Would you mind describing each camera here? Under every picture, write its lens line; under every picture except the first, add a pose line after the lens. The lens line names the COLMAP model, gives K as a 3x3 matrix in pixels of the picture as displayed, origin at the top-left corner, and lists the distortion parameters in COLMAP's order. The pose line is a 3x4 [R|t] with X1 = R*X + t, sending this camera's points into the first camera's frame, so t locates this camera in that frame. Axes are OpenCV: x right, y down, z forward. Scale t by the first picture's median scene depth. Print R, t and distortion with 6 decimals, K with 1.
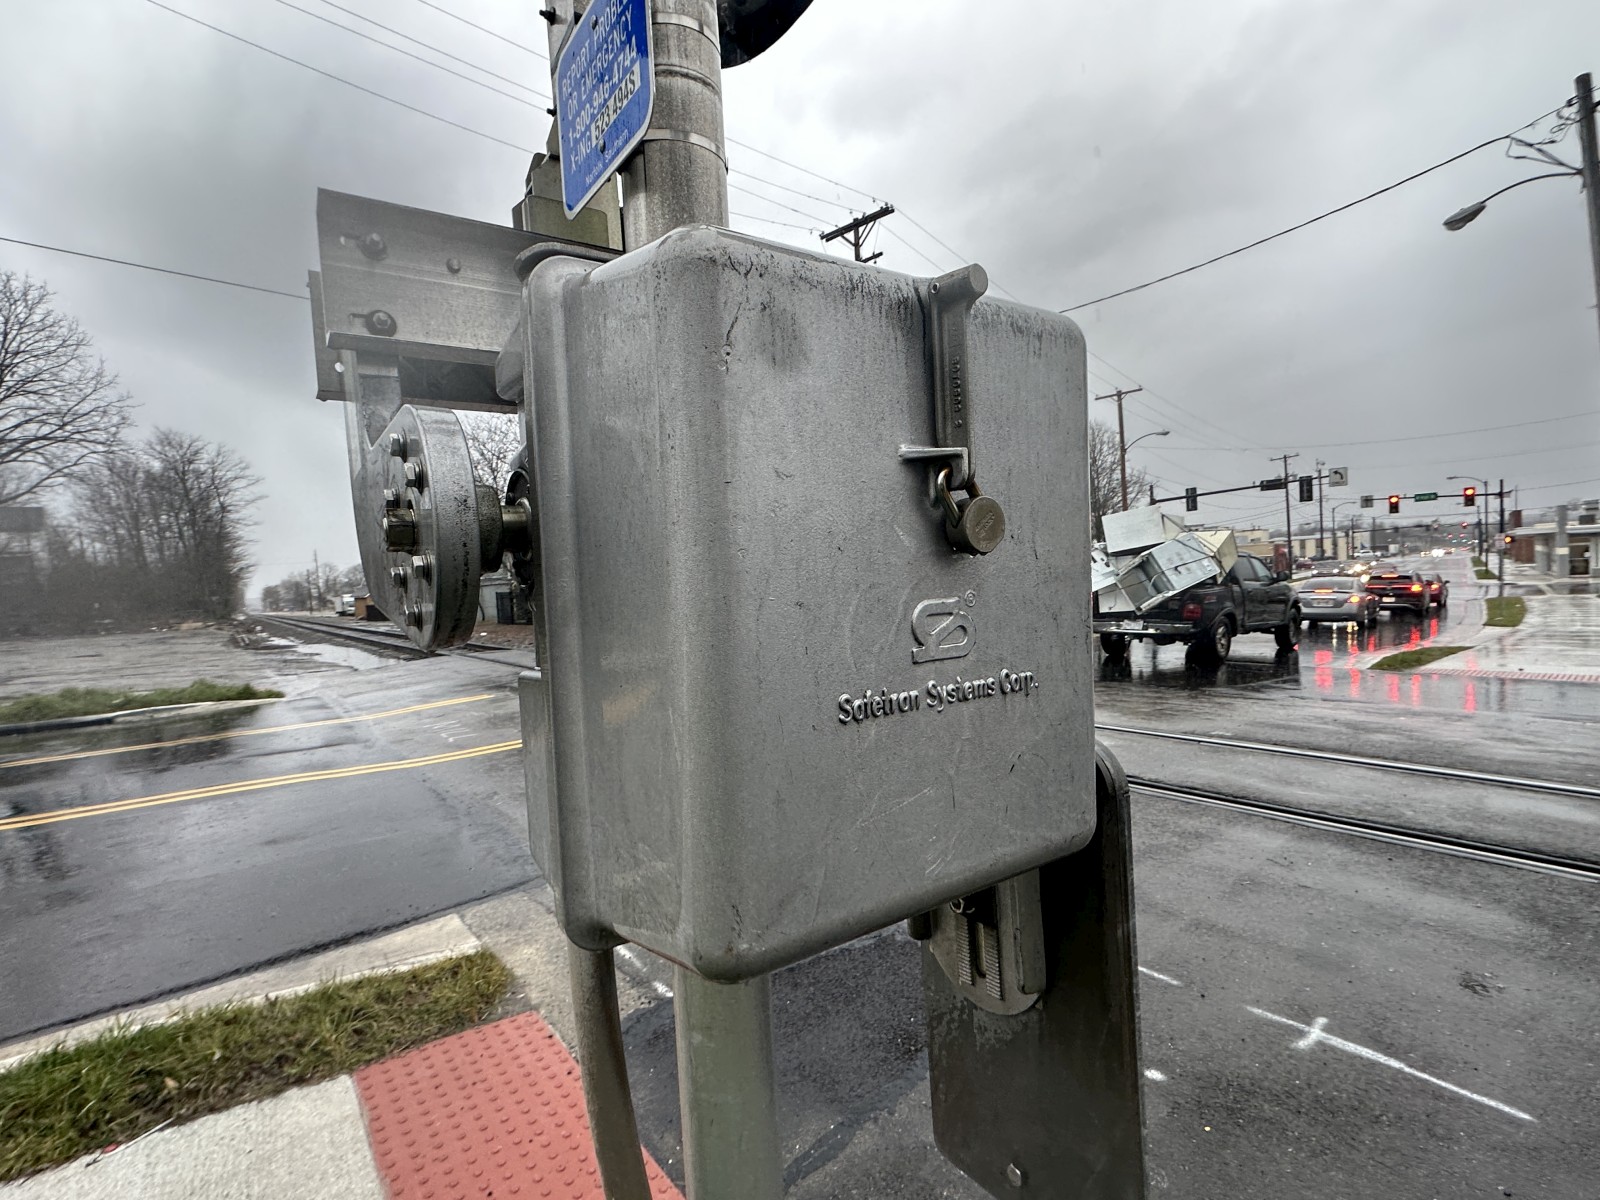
lens RADIAL K [[777.0, 0, 781.0], [0, 777.0, 611.2], [0, 0, 1]] dist [-0.011033, 0.003491]
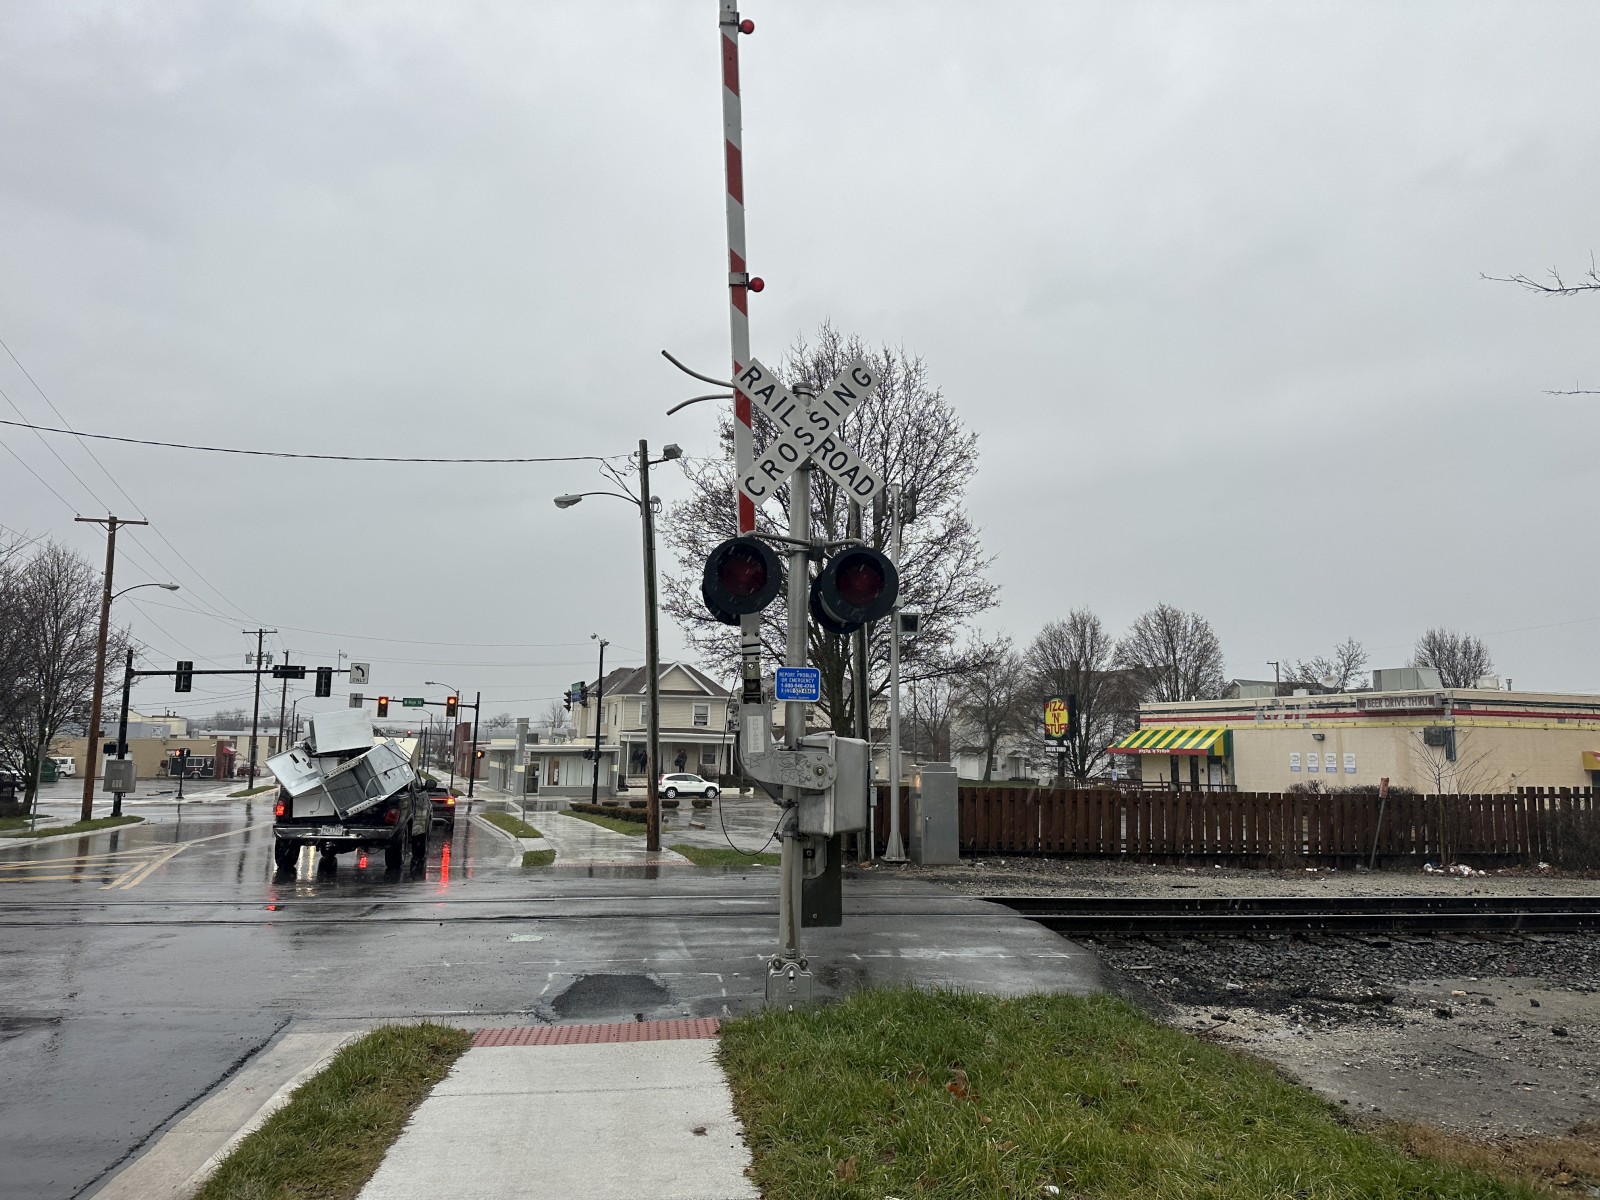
lens RADIAL K [[1124.1, 0, 817.3], [0, 1124.1, 598.6], [0, 0, 1]] dist [0.091339, -0.096376]
pose [[0.466216, 0.181470, 0.865859, -0.250939], [-0.003317, 0.979087, -0.203415, 0.010199], [-0.884665, 0.091963, 0.457068, -0.098144]]
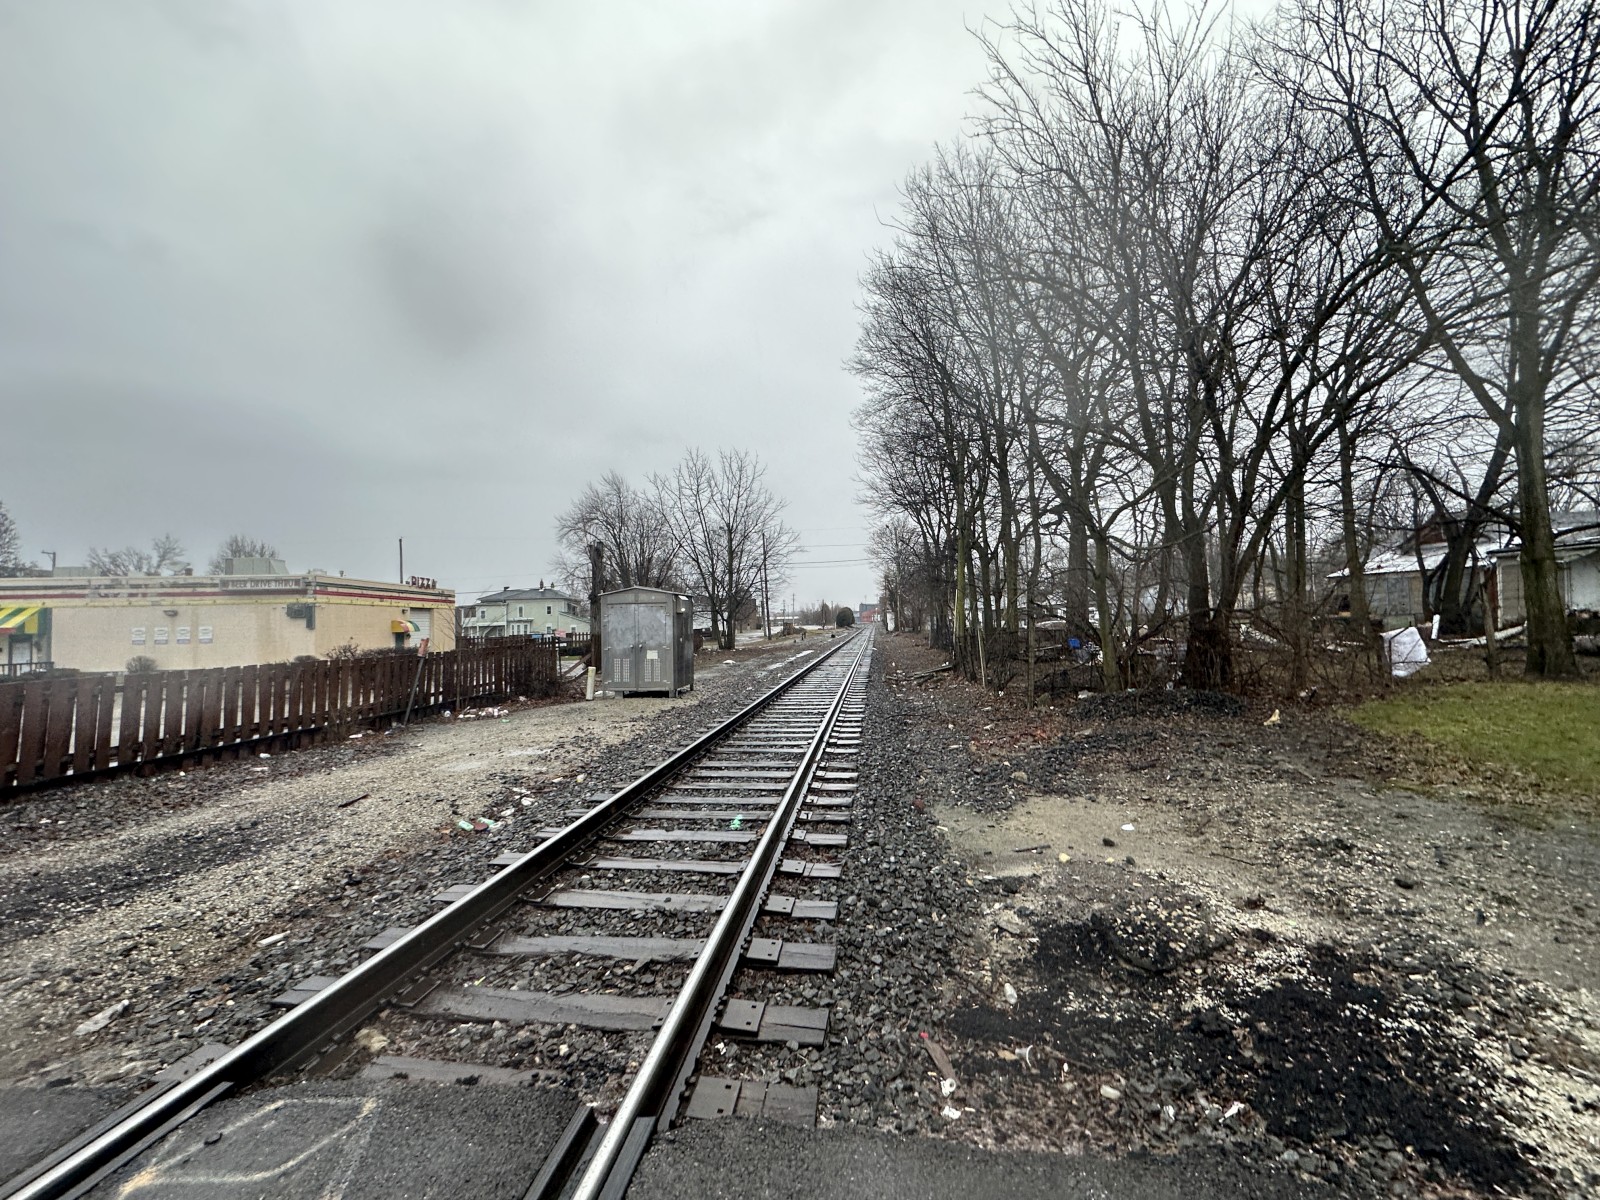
lens RADIAL K [[636.7, 0, 803.1], [0, 636.7, 597.4], [0, 0, 1]] dist [0.003555, -0.000772]
pose [[-0.715605, 0.100376, 0.691256, 0.110638], [0.092730, 0.994514, -0.048415, -0.012477], [-0.692323, 0.029454, -0.720987, 0.077520]]
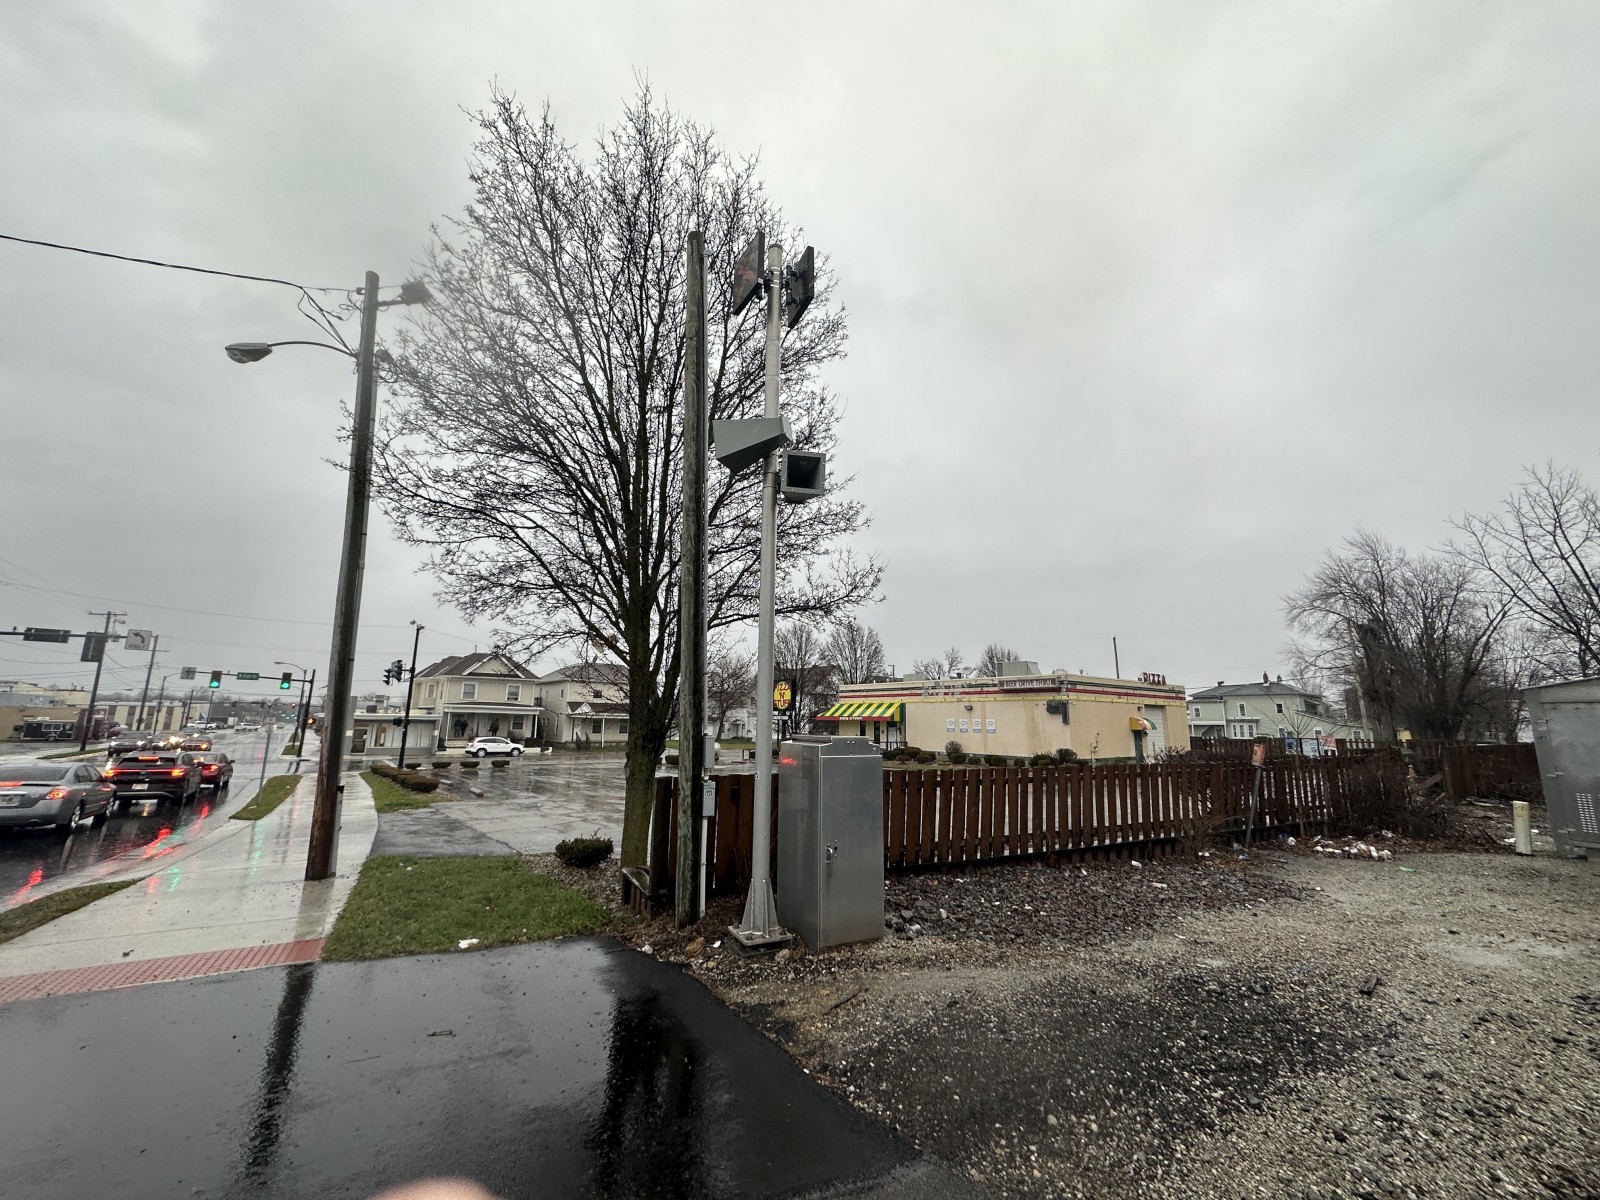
lens RADIAL K [[636.7, 0, 802.2], [0, 636.7, 600.0], [0, 0, 1]] dist [0.003555, -0.000772]
pose [[0.186203, 0.244327, 0.951647, 0.192933], [0.017588, 0.967603, -0.251865, -0.023053], [-0.982354, 0.063635, 0.175874, 0.137479]]
